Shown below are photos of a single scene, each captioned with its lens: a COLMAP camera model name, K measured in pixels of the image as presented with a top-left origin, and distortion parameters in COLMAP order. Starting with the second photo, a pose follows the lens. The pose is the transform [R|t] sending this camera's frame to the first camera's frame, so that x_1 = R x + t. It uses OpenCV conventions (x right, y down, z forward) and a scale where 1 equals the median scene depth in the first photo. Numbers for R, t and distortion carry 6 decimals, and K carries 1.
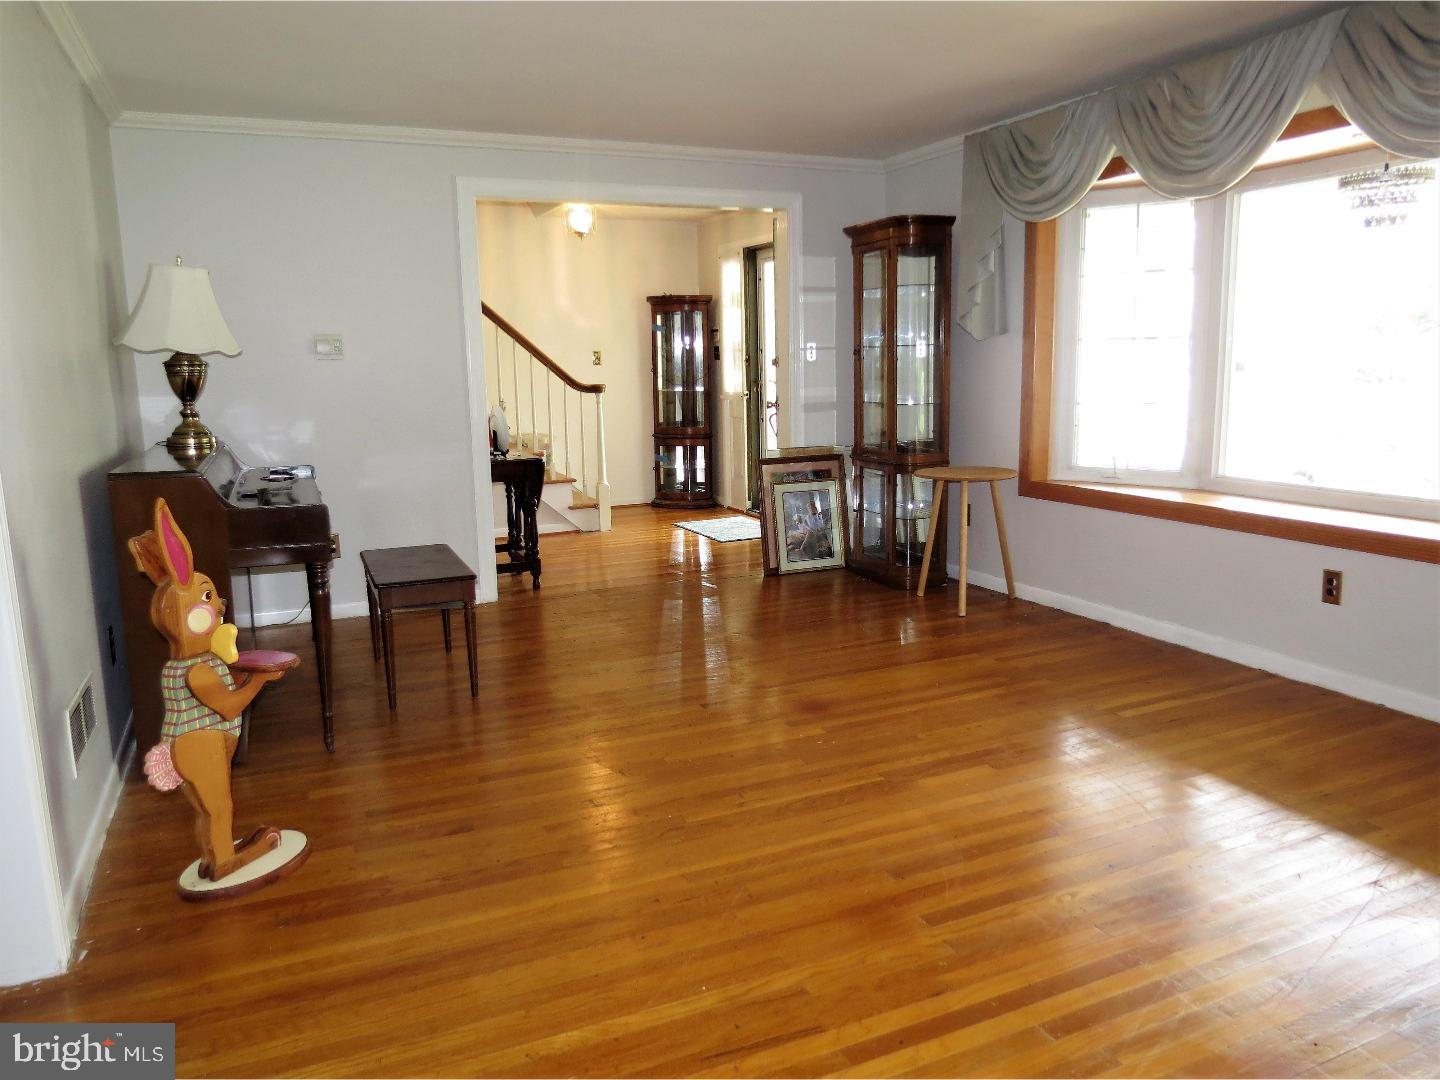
lens RADIAL K [[1021.8, 0, 720.0], [0, 1021.8, 540.0], [0, 0, 1]] dist [-0.029993, -0.000178]
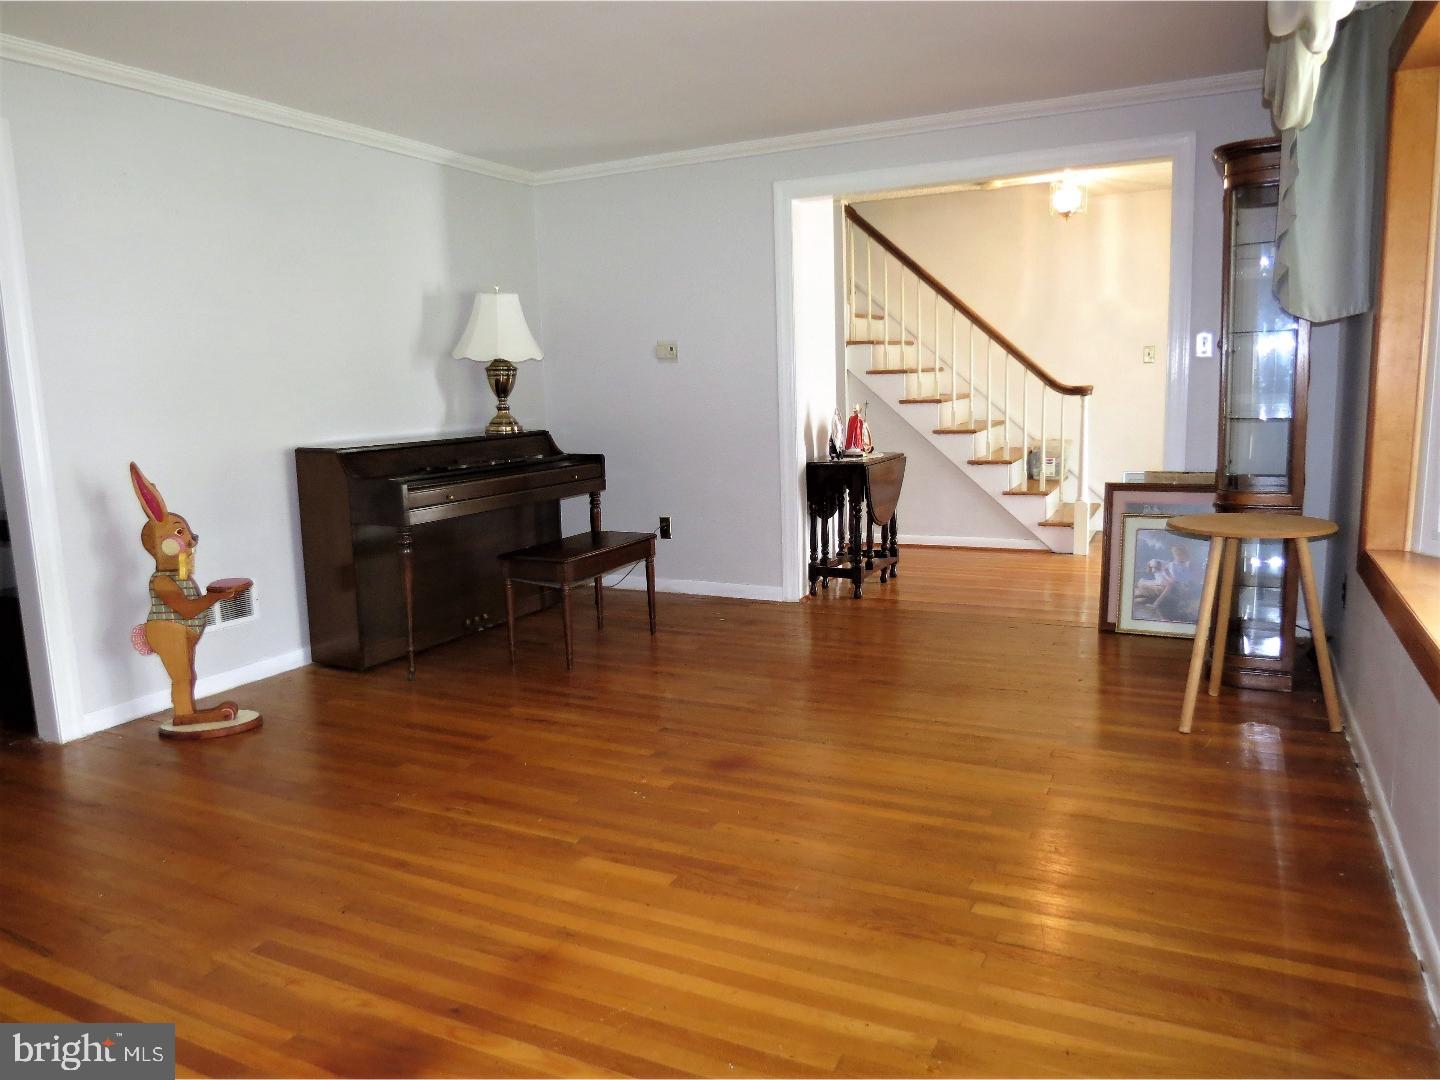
lens RADIAL K [[1021.8, 0, 720.0], [0, 1021.8, 540.0], [0, 0, 1]] dist [-0.029993, -0.000178]
pose [[0.628425, 0.120882, -0.768420, 0.660160], [-0.118245, 0.991217, 0.059228, -0.066975], [0.768830, 0.053641, 0.637199, 0.394035]]
